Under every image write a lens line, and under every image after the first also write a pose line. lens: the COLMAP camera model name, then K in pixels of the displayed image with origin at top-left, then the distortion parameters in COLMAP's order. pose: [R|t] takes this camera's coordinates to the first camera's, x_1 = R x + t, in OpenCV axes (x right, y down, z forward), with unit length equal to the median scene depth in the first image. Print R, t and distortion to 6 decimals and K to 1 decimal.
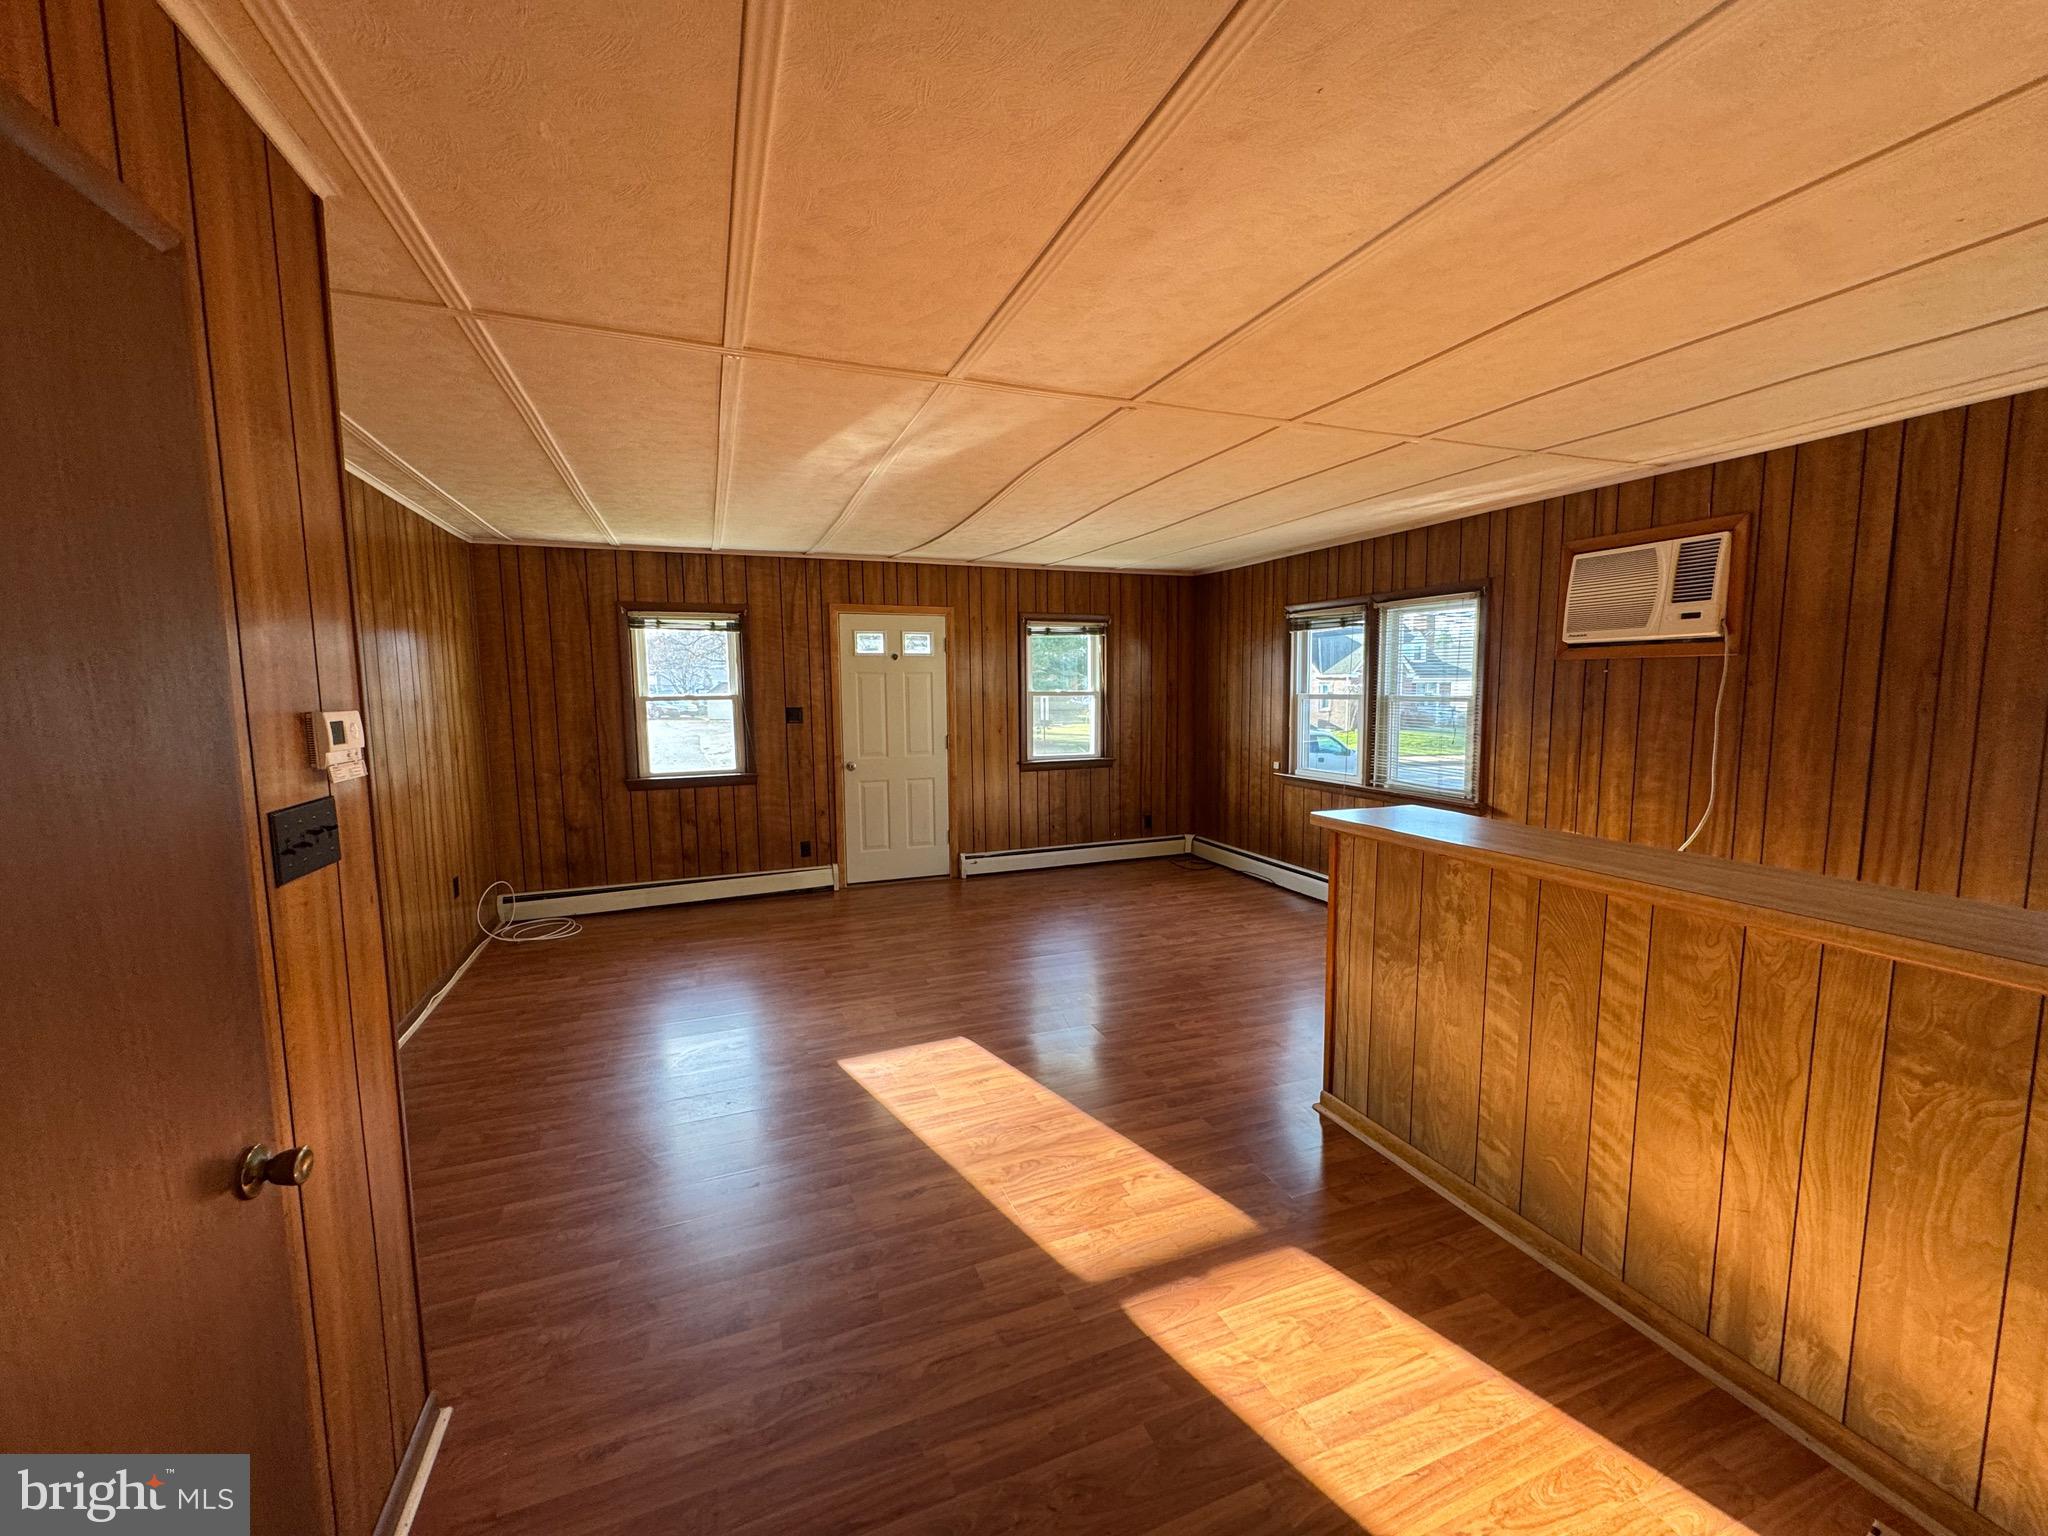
lens RADIAL K [[810.5, 0, 1019.0], [0, 810.5, 773.0], [0, 0, 1]] dist [-0.017121, 0.002383]
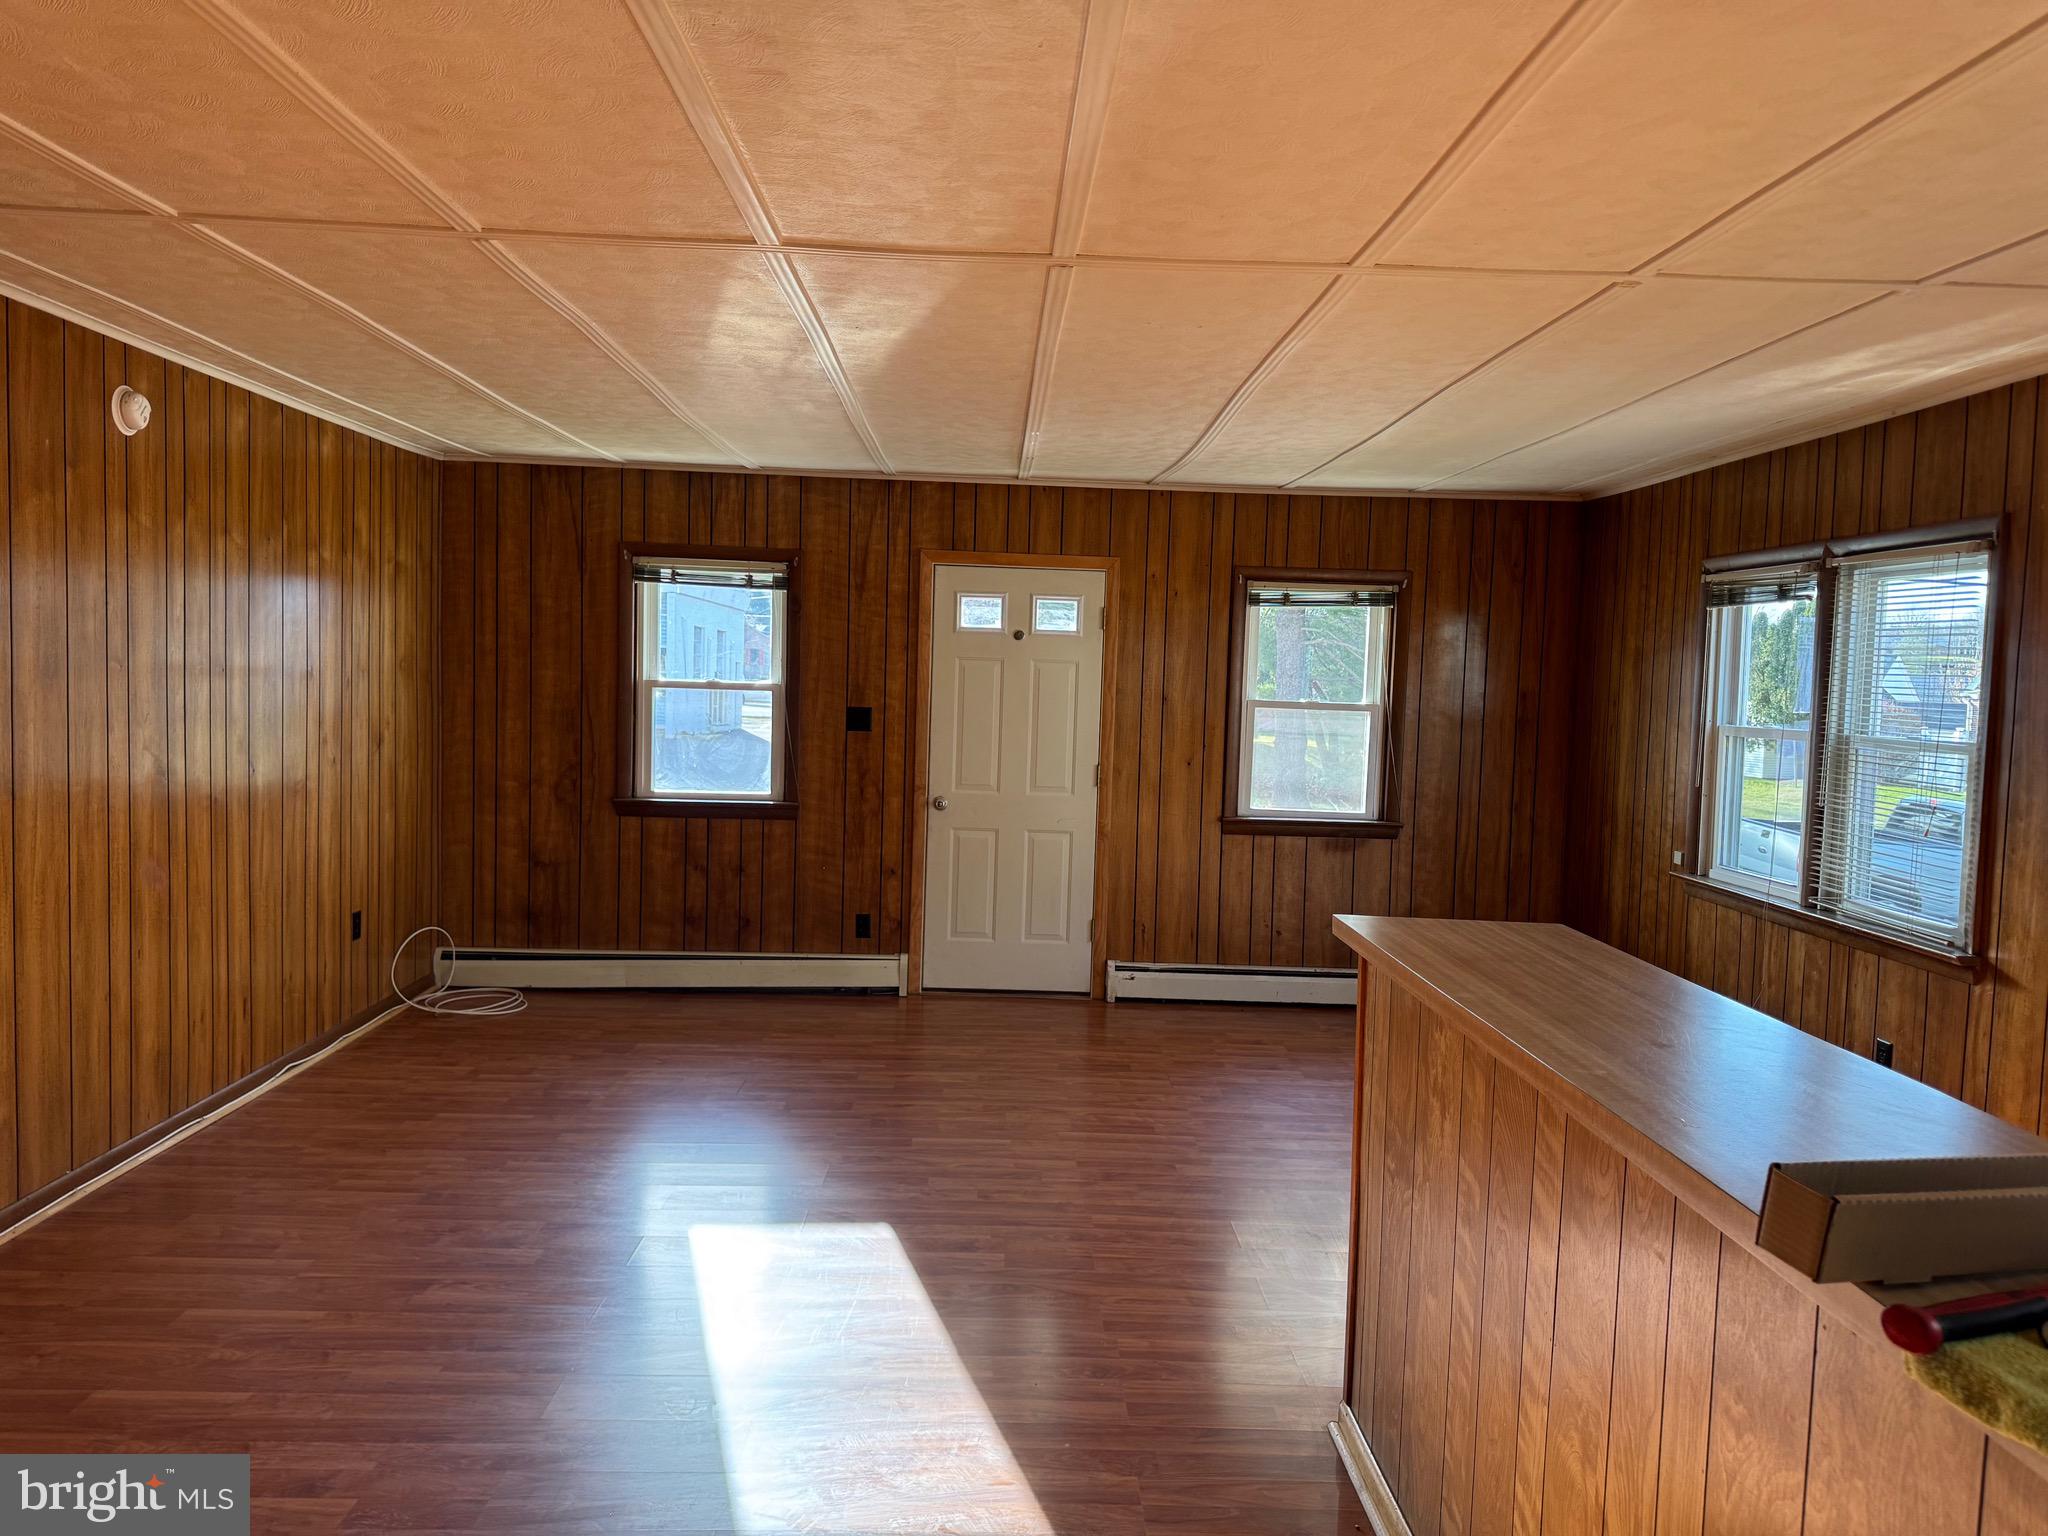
lens RADIAL K [[1430.3, 0, 1038.4], [0, 1430.3, 770.6], [0, 0, 1]] dist [0.044089, -0.028170]
pose [[0.941421, 0.061534, -0.331572, 0.250346], [-0.076714, 0.996511, -0.032877, -0.002961], [0.328392, 0.056387, 0.942857, -0.038490]]
